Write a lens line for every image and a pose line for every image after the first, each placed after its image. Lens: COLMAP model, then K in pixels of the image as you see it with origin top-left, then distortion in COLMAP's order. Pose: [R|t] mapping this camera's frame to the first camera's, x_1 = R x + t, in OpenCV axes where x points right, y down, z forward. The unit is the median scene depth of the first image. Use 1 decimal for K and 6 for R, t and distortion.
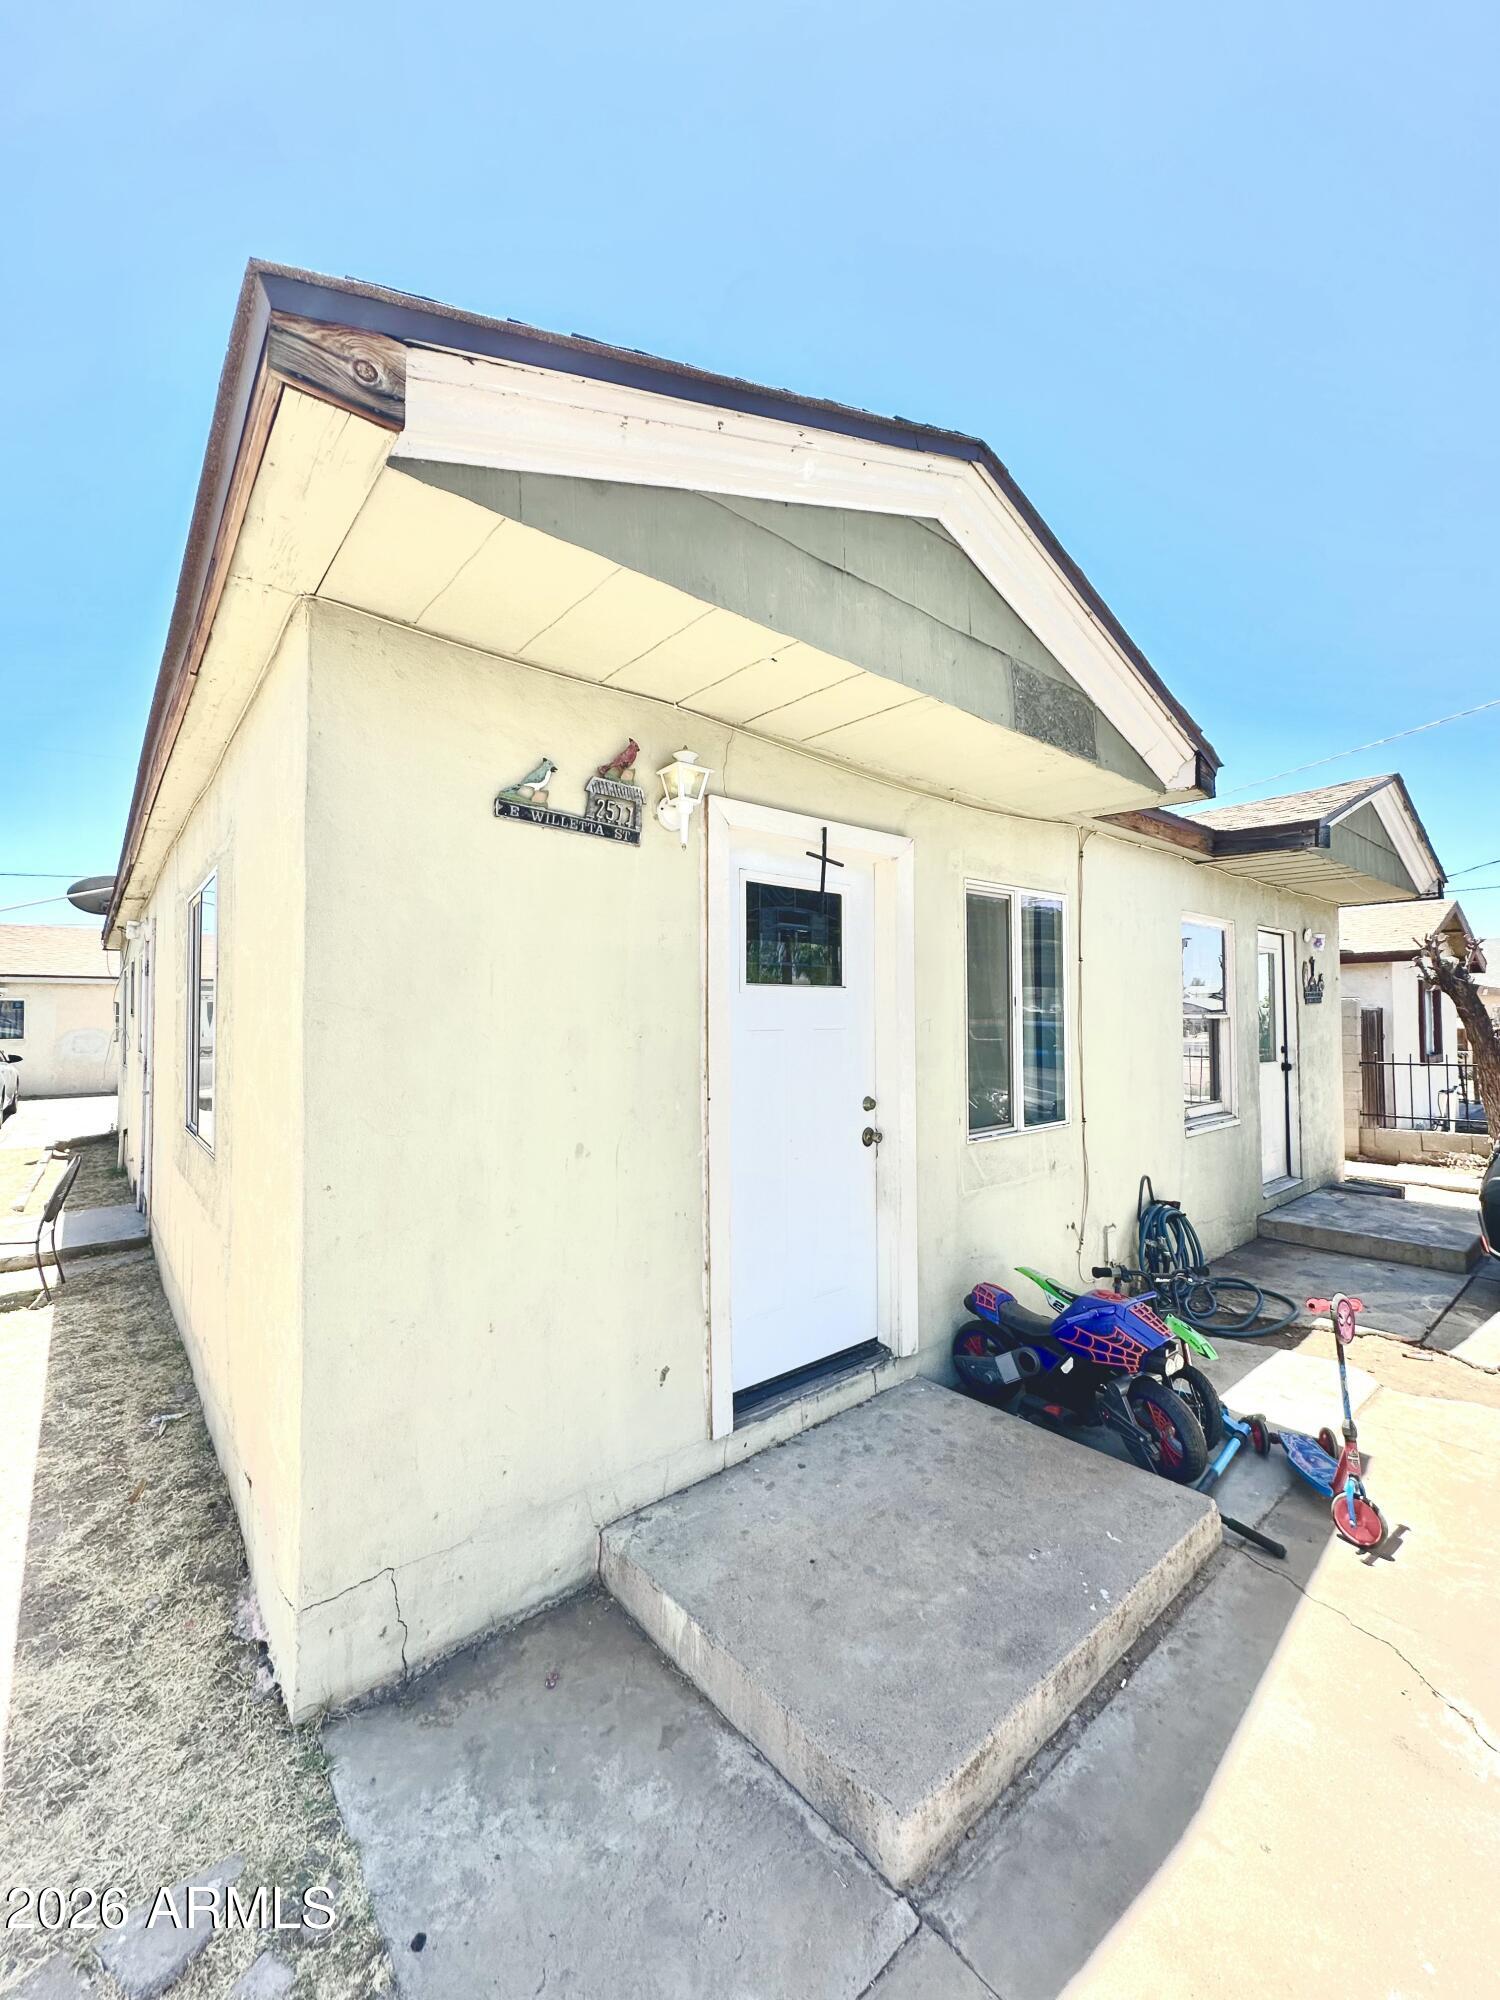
lens RADIAL K [[795.2, 0, 744.3], [0, 795.2, 995.7], [0, 0, 1]] dist [-0.003352, 0.000959]
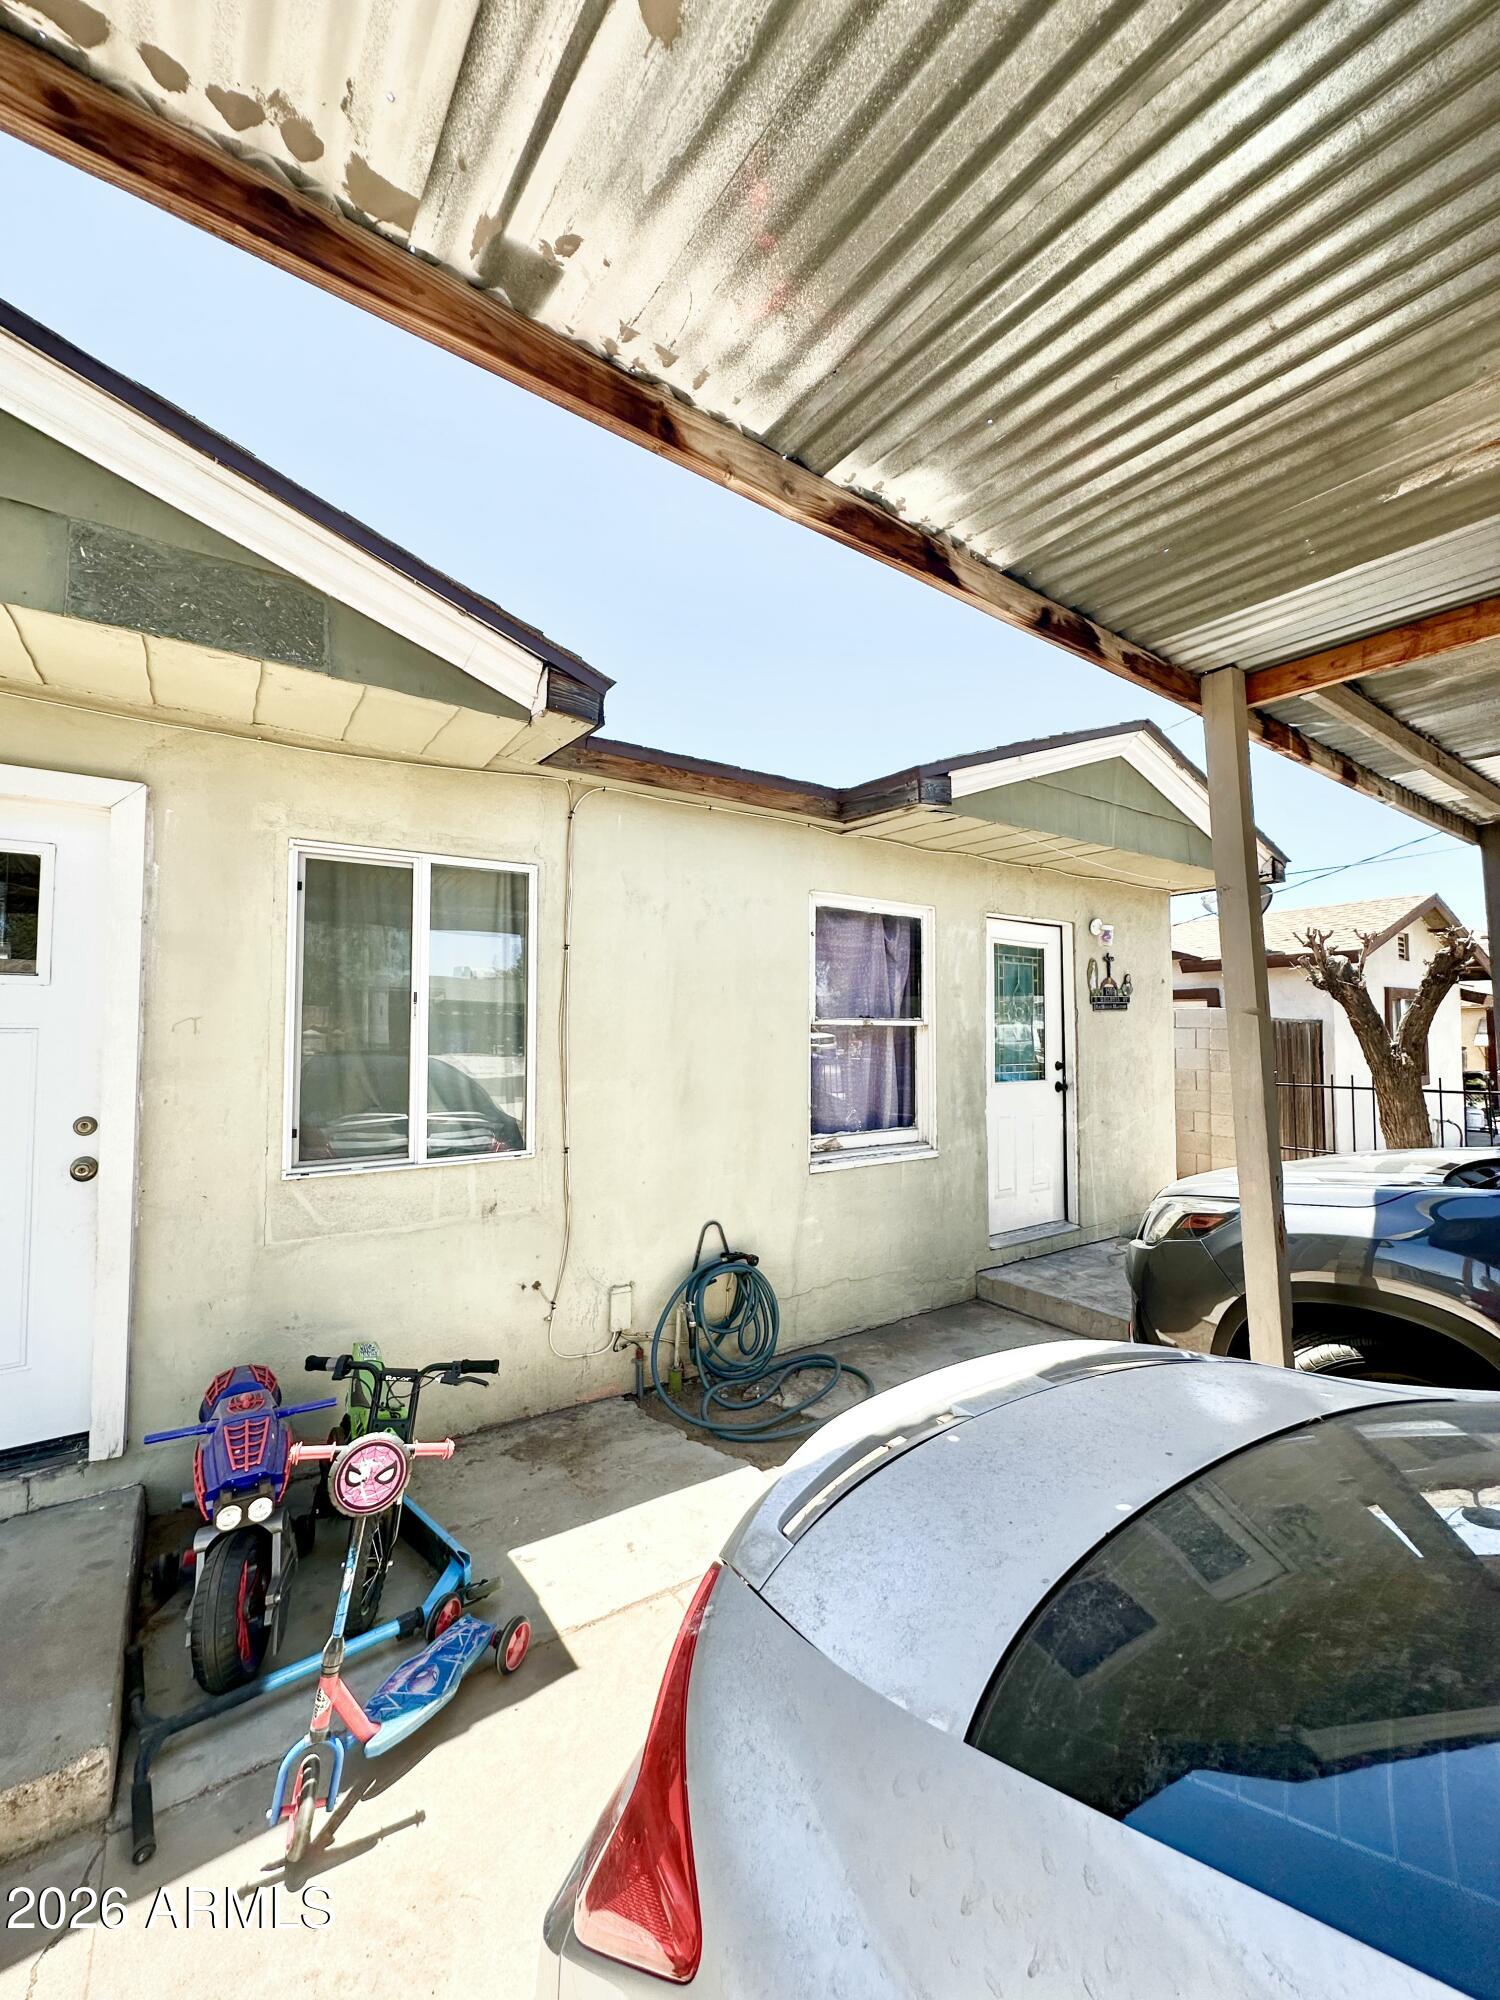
lens RADIAL K [[795.2, 0, 746.7], [0, 795.2, 996.4], [0, 0, 1]] dist [-0.003352, 0.000959]
pose [[0.994754, 0.000236, -0.102292, 0.938039], [-0.002039, 0.999844, -0.017524, 0.023701], [0.102272, 0.017640, 0.994600, 0.315686]]
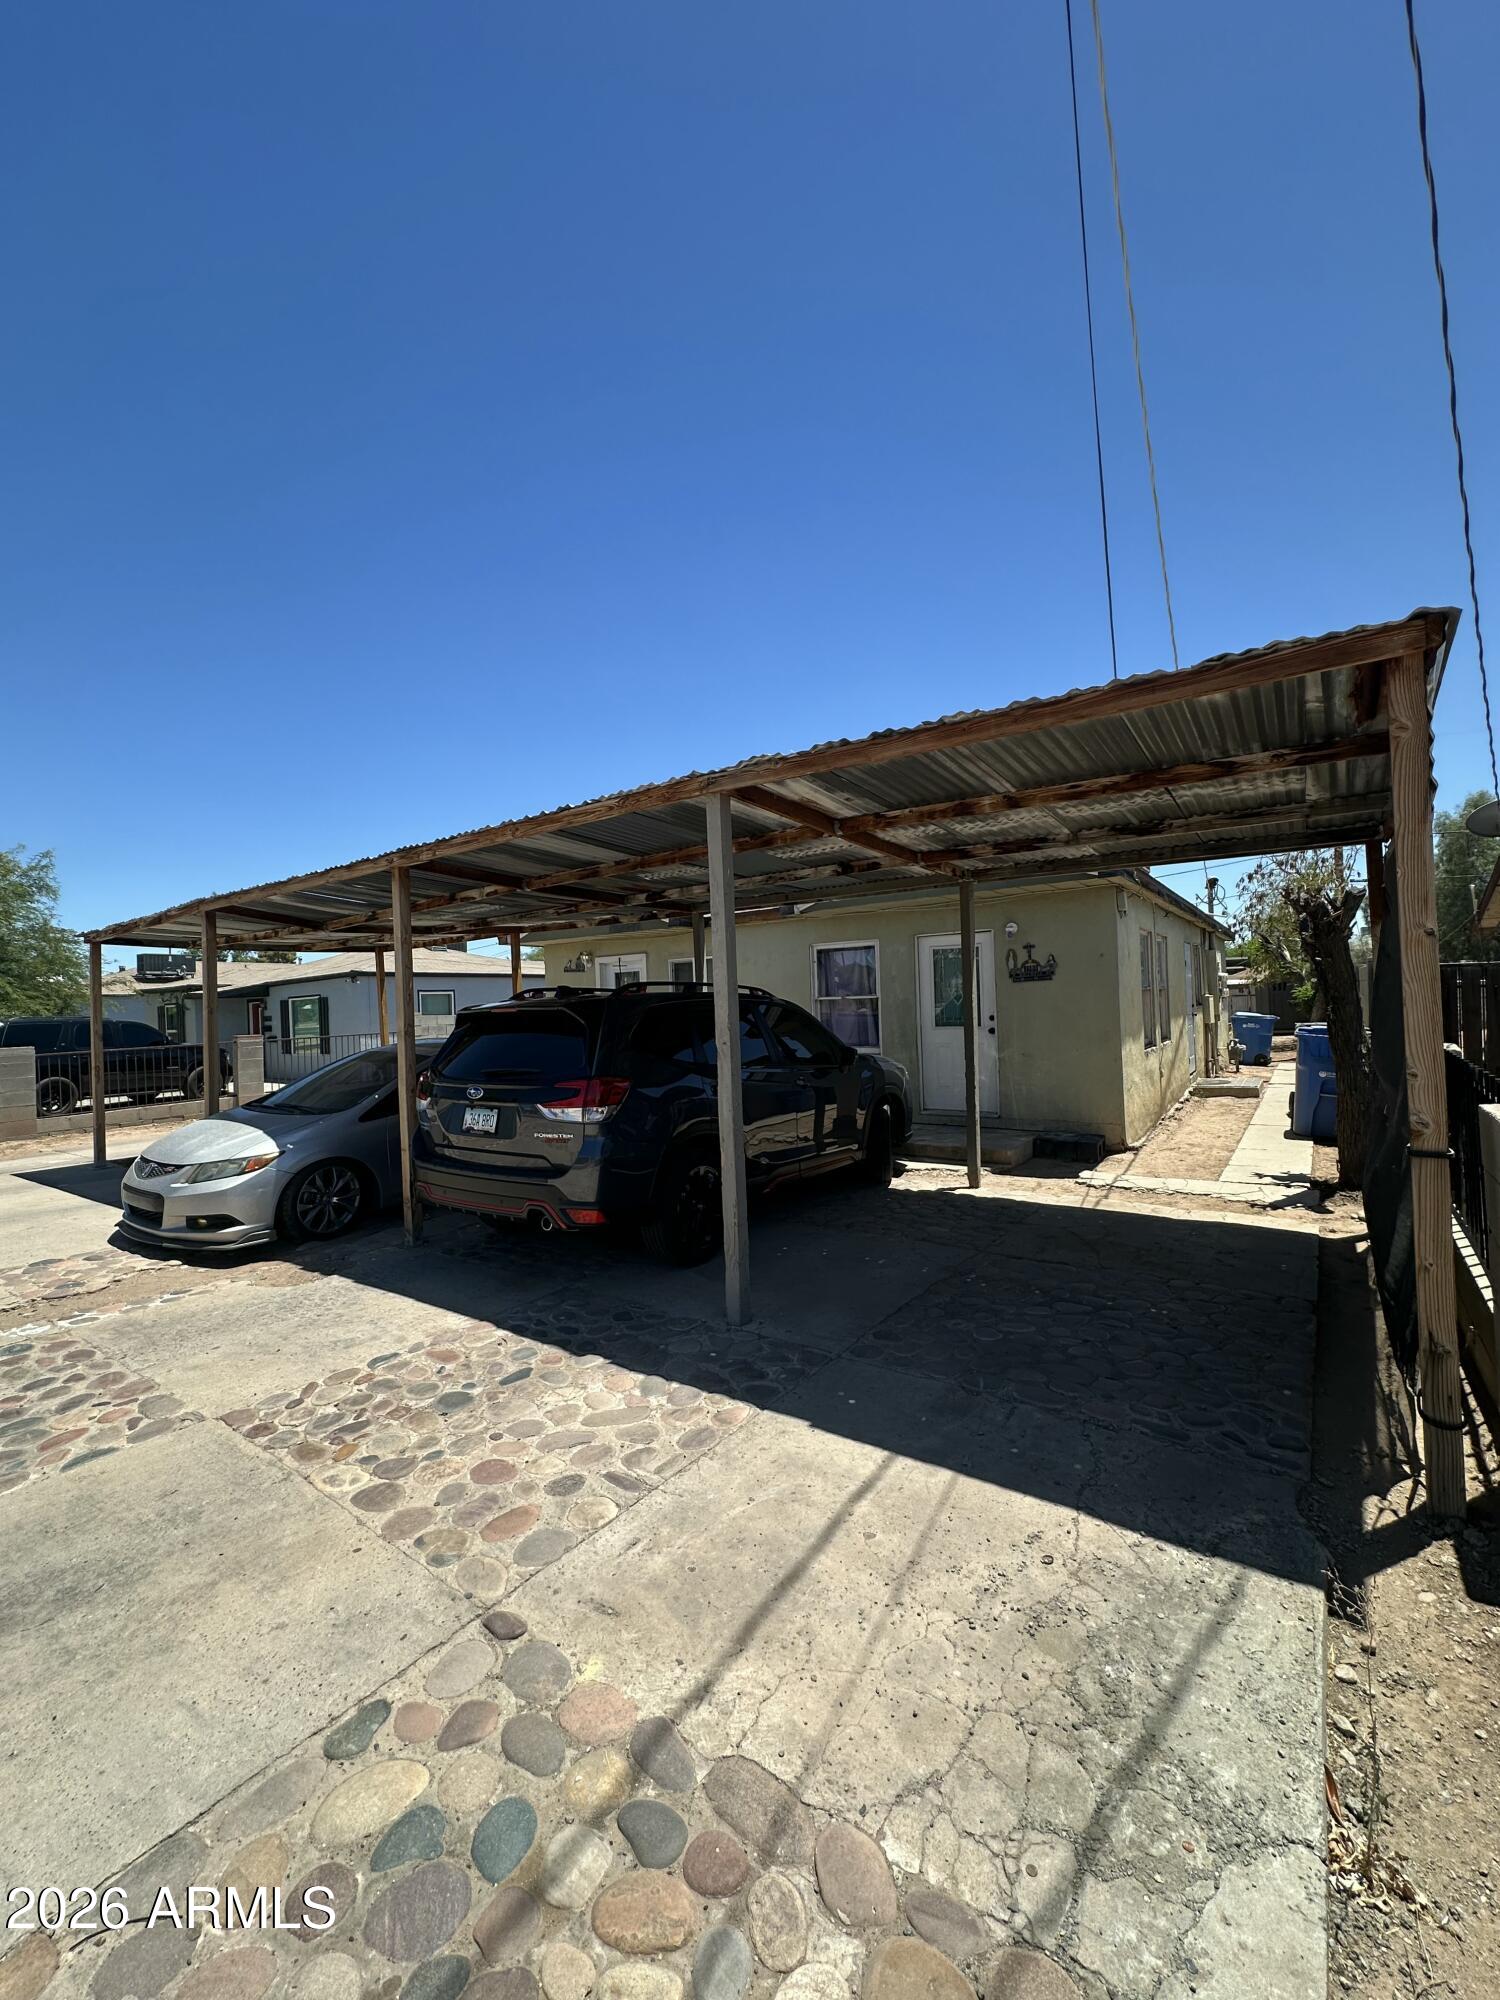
lens RADIAL K [[795.2, 0, 751.8], [0, 795.2, 994.2], [0, 0, 1]] dist [-0.003352, 0.000959]
pose [[0.257055, -0.019374, -0.966202, 3.960134], [0.056945, 0.998365, -0.004868, 0.025642], [0.964717, -0.053769, 0.257738, 0.580436]]
